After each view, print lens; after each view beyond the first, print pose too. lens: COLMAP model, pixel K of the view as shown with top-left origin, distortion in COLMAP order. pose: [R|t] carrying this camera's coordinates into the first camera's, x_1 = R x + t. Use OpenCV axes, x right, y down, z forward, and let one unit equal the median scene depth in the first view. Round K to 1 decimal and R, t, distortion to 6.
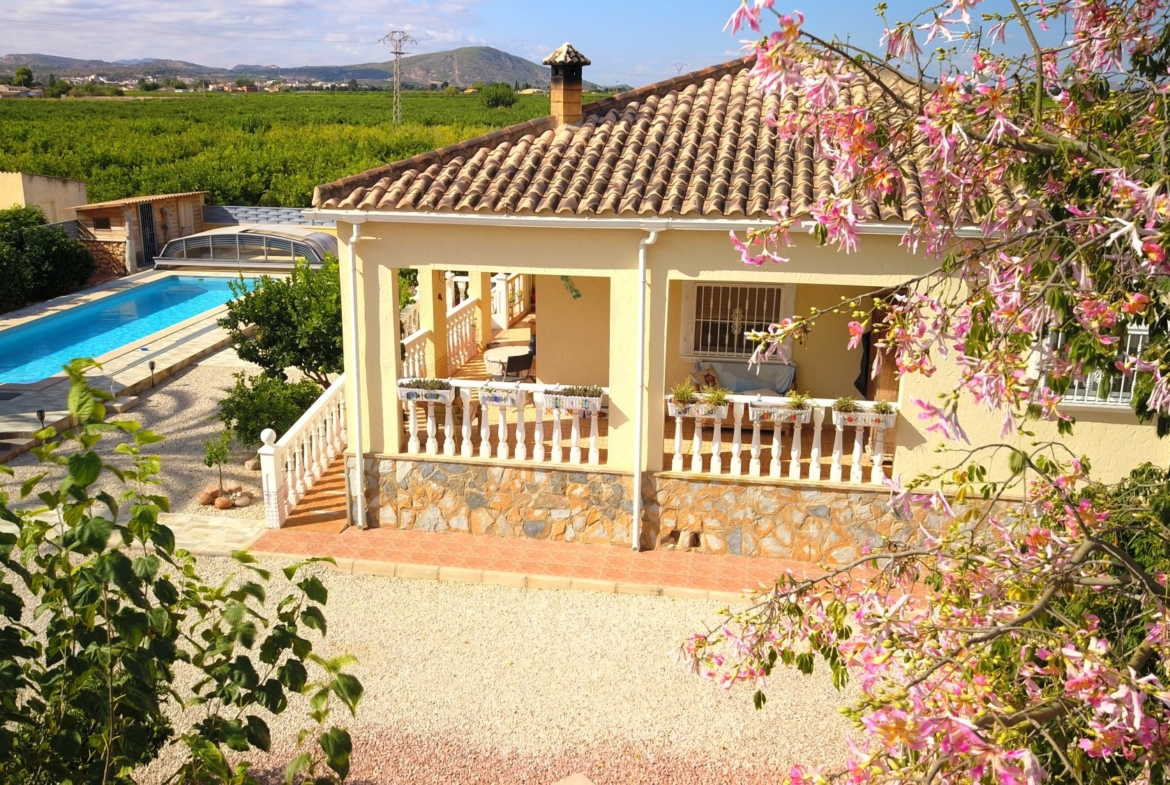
lens RADIAL K [[1091.5, 0, 585.0], [0, 1091.5, 392.5], [0, 0, 1]] dist [-0.052092, -0.001983]
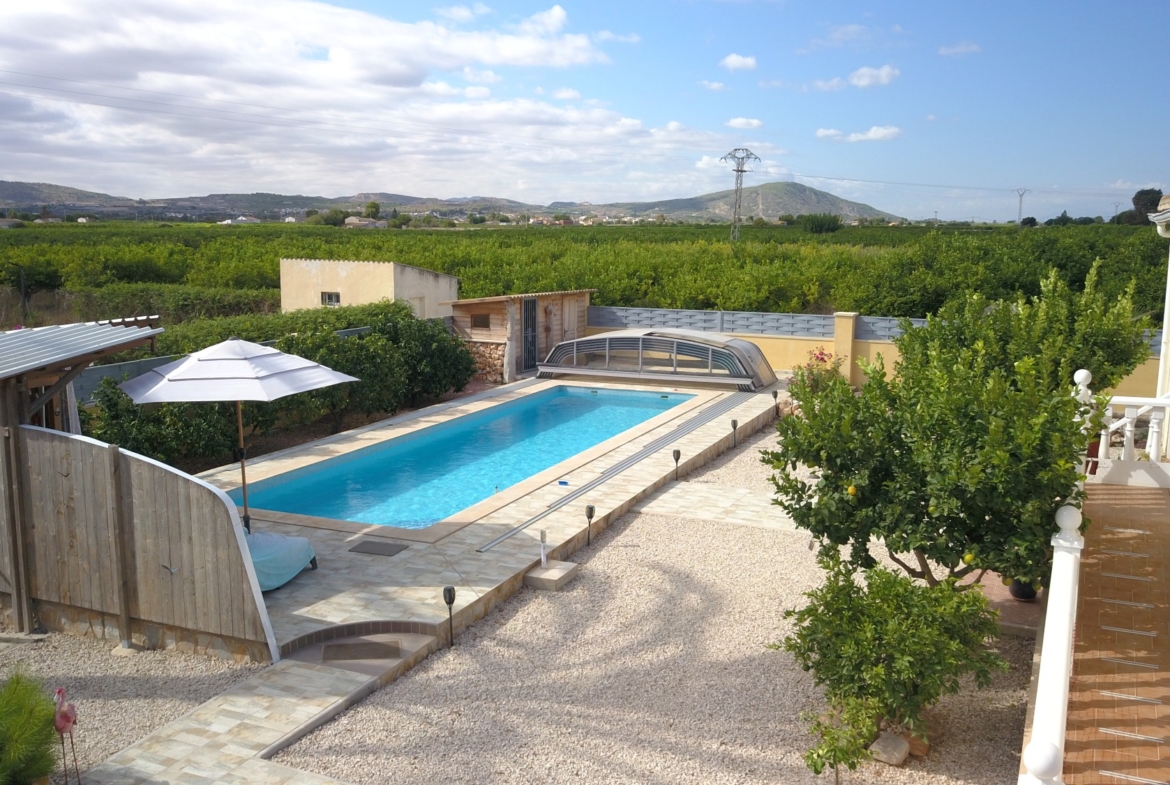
lens RADIAL K [[1091.5, 0, 585.0], [0, 1091.5, 392.5], [0, 0, 1]] dist [-0.052092, -0.001983]
pose [[0.962297, 0.033868, -0.269886, -0.138261], [-0.064800, 0.992195, -0.106538, -0.016305], [0.264171, 0.120009, 0.956980, 0.215119]]
